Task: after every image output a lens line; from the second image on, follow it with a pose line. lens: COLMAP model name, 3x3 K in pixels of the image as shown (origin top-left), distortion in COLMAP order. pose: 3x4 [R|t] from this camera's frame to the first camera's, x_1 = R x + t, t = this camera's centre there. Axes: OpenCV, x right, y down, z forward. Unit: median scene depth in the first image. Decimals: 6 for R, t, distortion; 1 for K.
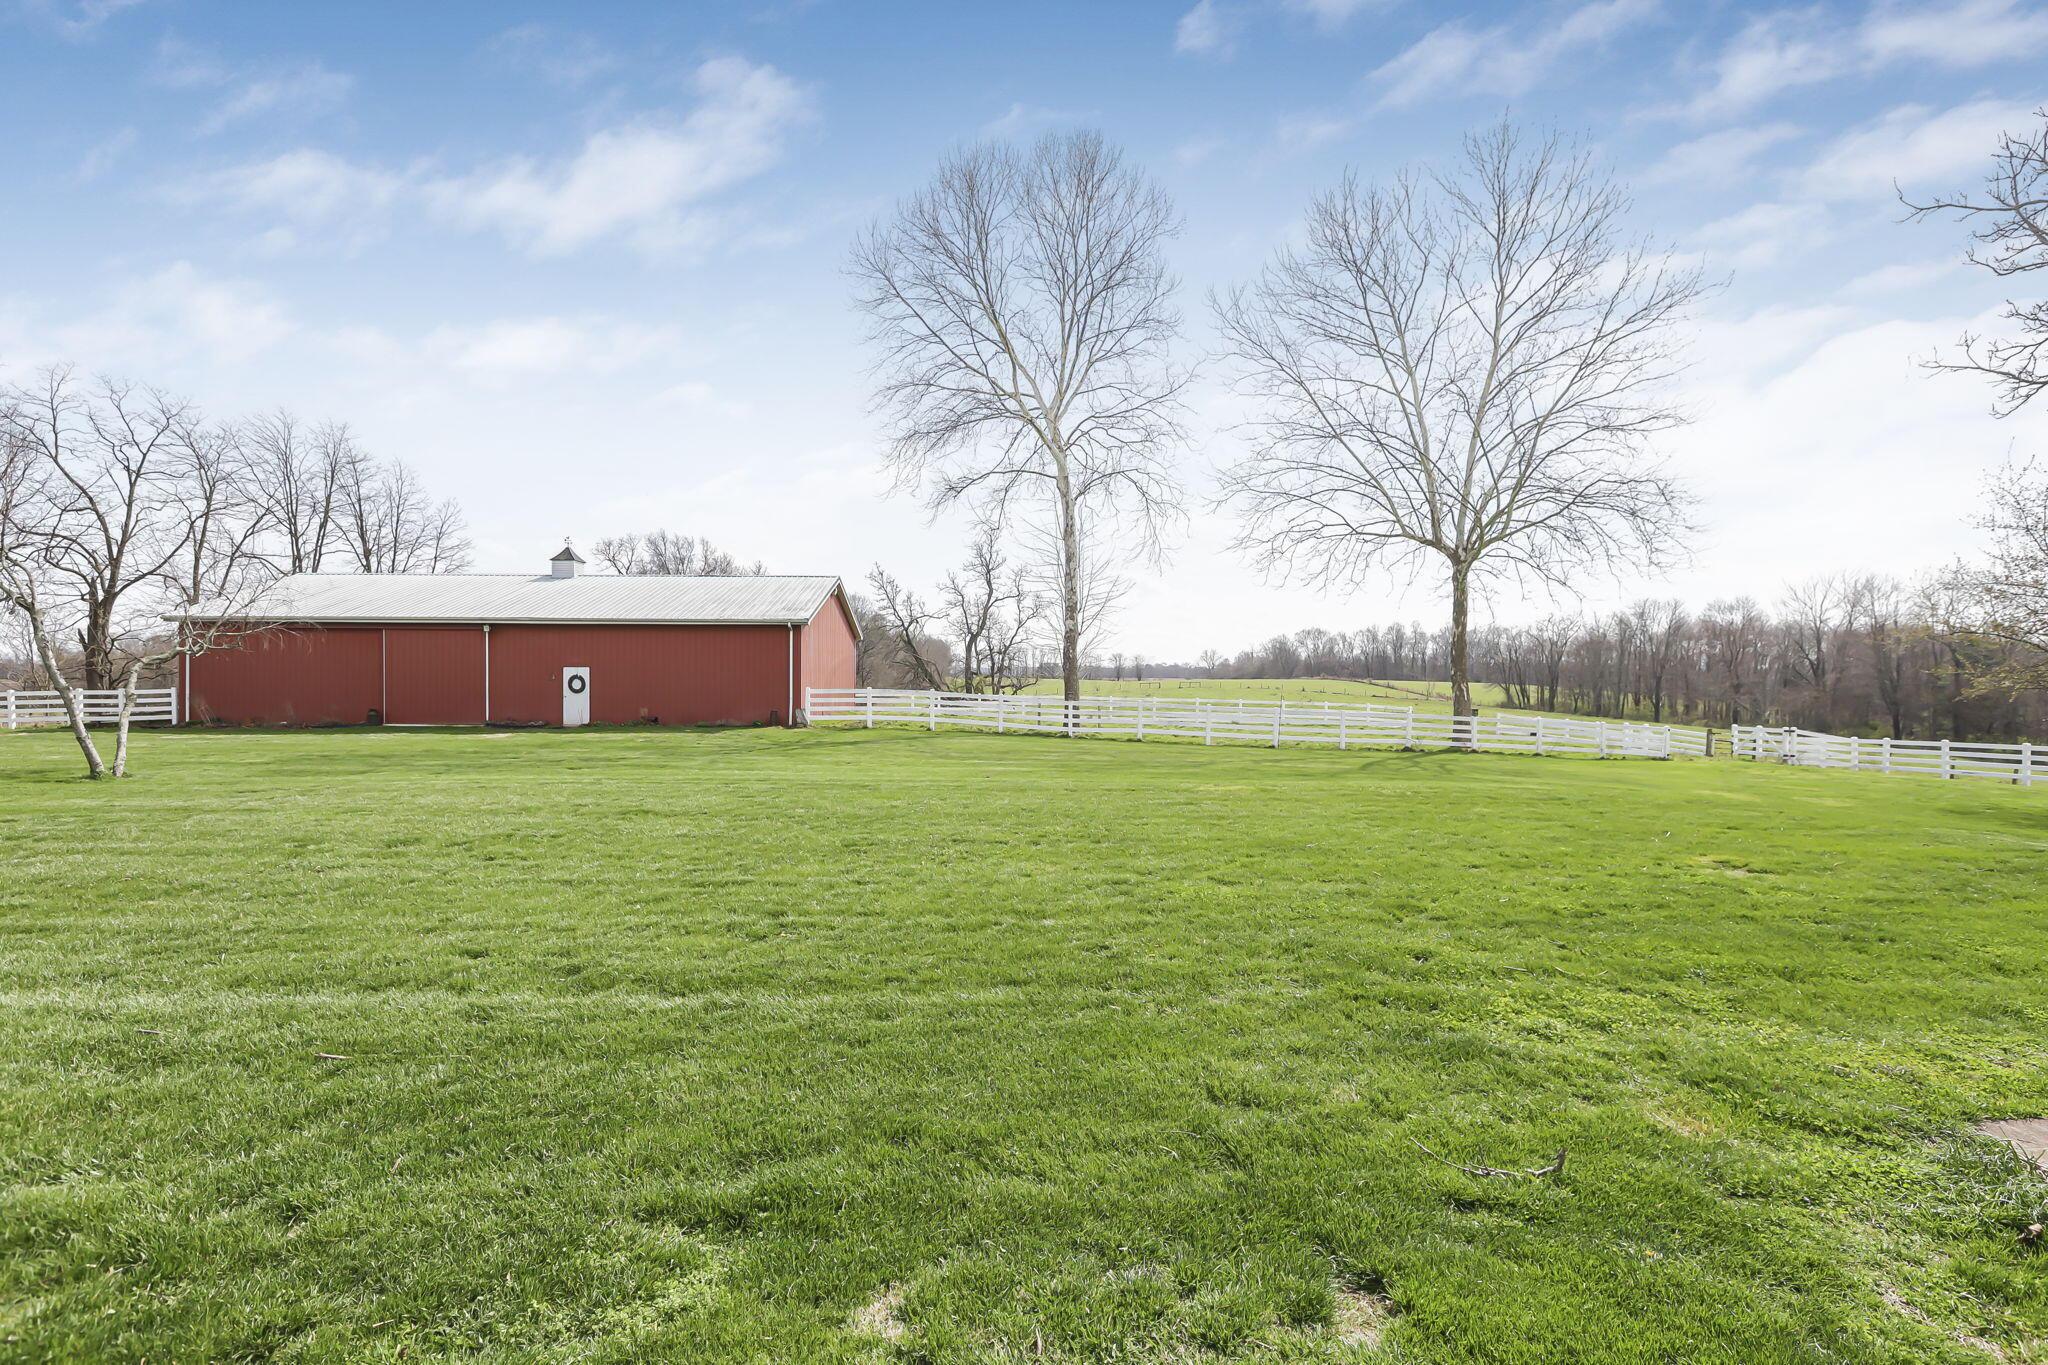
lens RADIAL K [[943.4, 0, 1026.1], [0, 943.4, 683.3], [0, 0, 1]] dist [-0.019452, 0.000080]
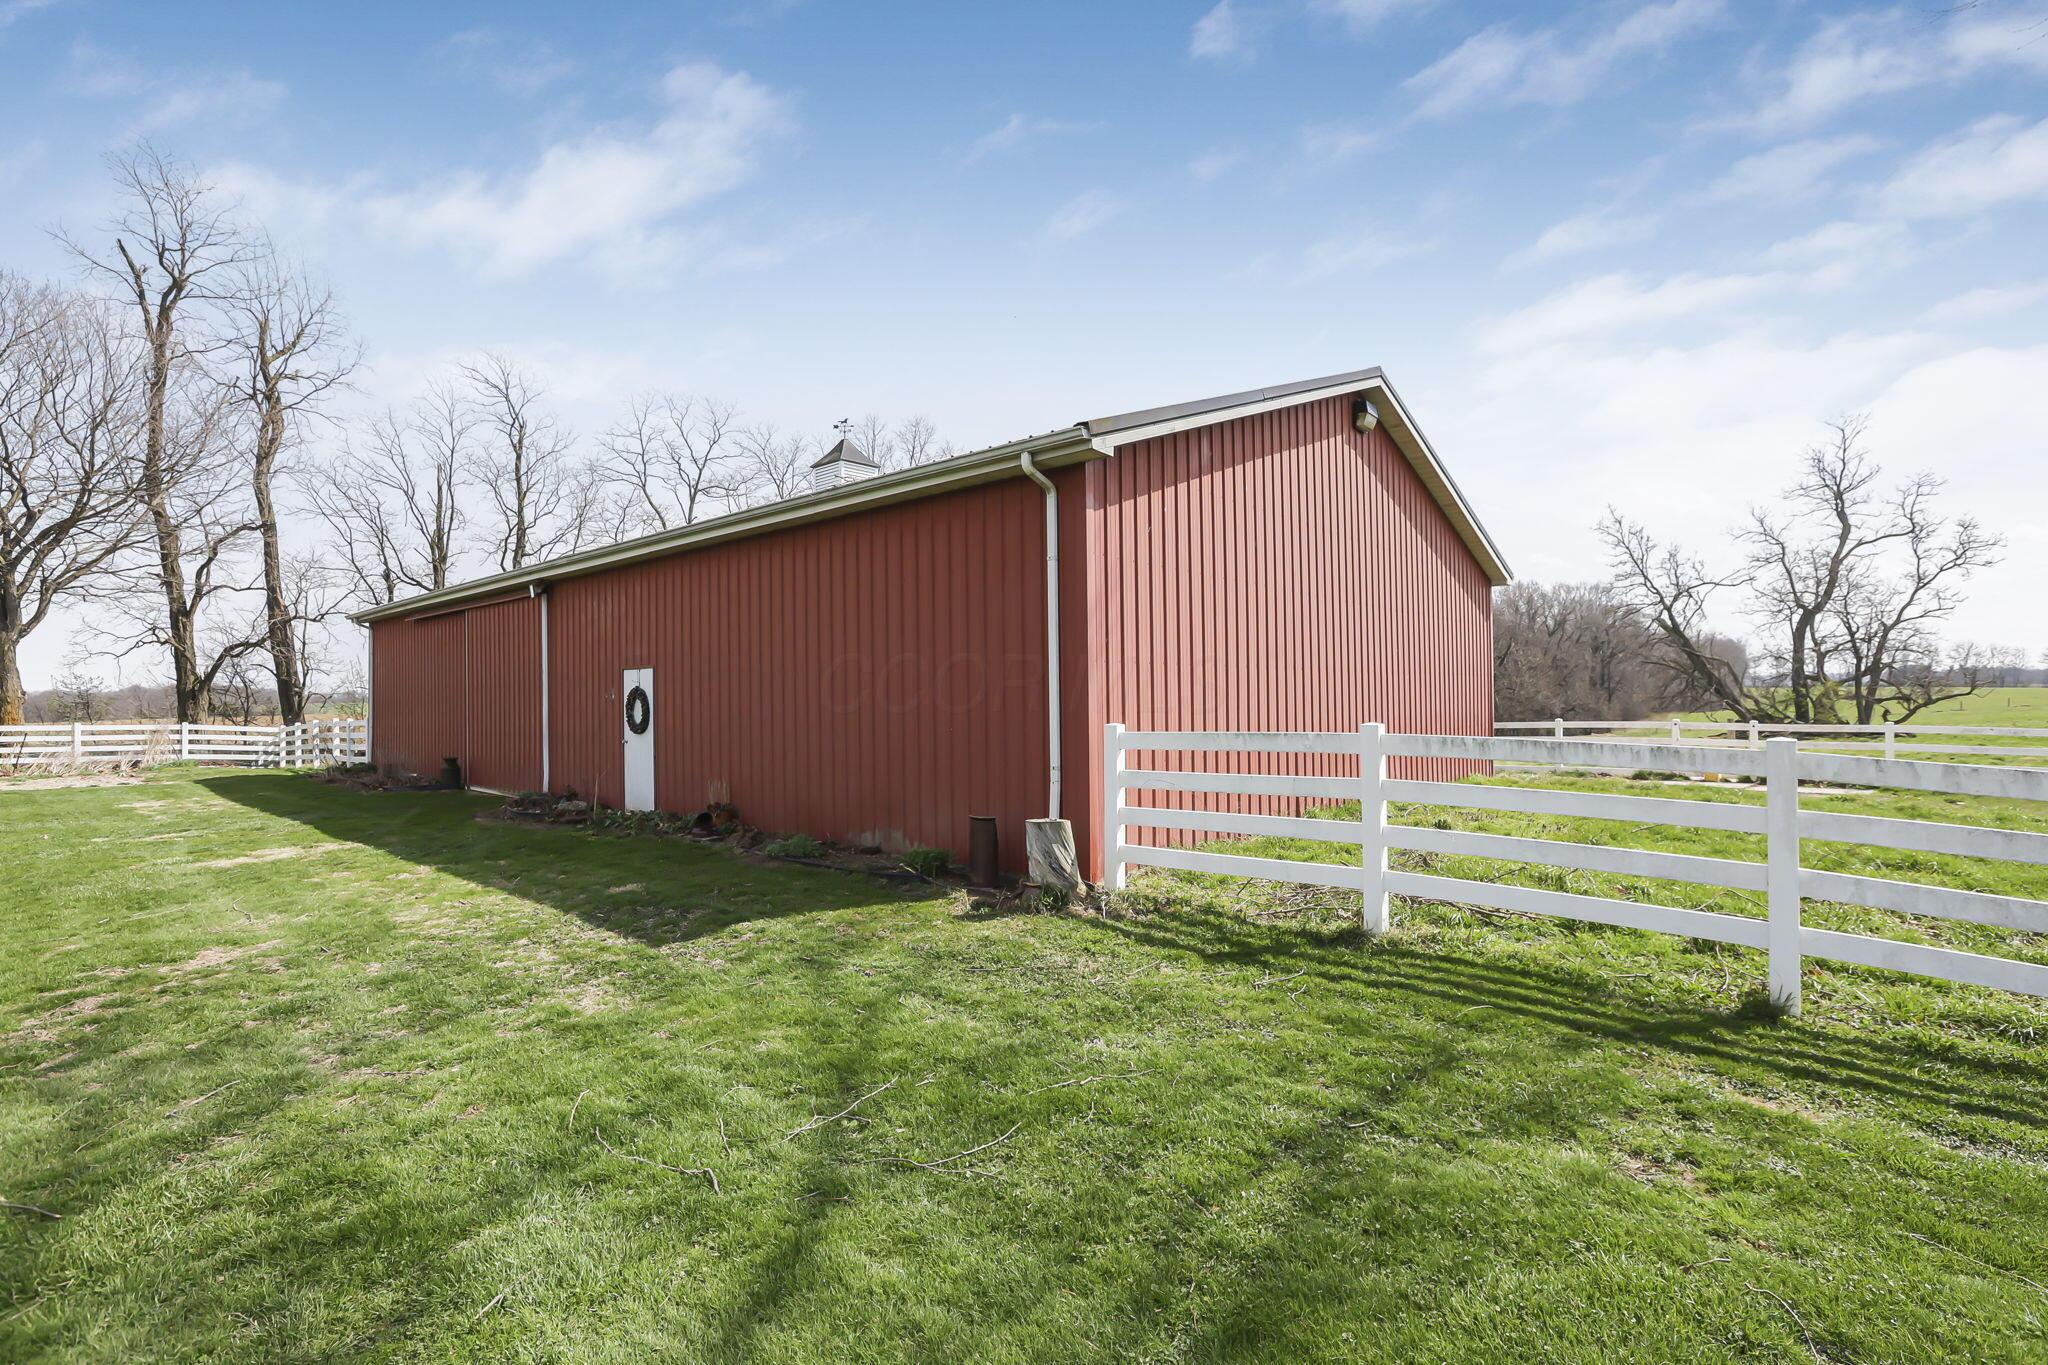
lens RADIAL K [[943.4, 0, 1023.7], [0, 943.4, 687.6], [0, 0, 1]] dist [-0.019452, 0.000080]
pose [[0.741035, -0.019072, -0.671195, -0.031586], [0.010358, 0.999802, -0.016975, -0.000134], [0.671386, 0.005627, 0.741086, 0.273171]]
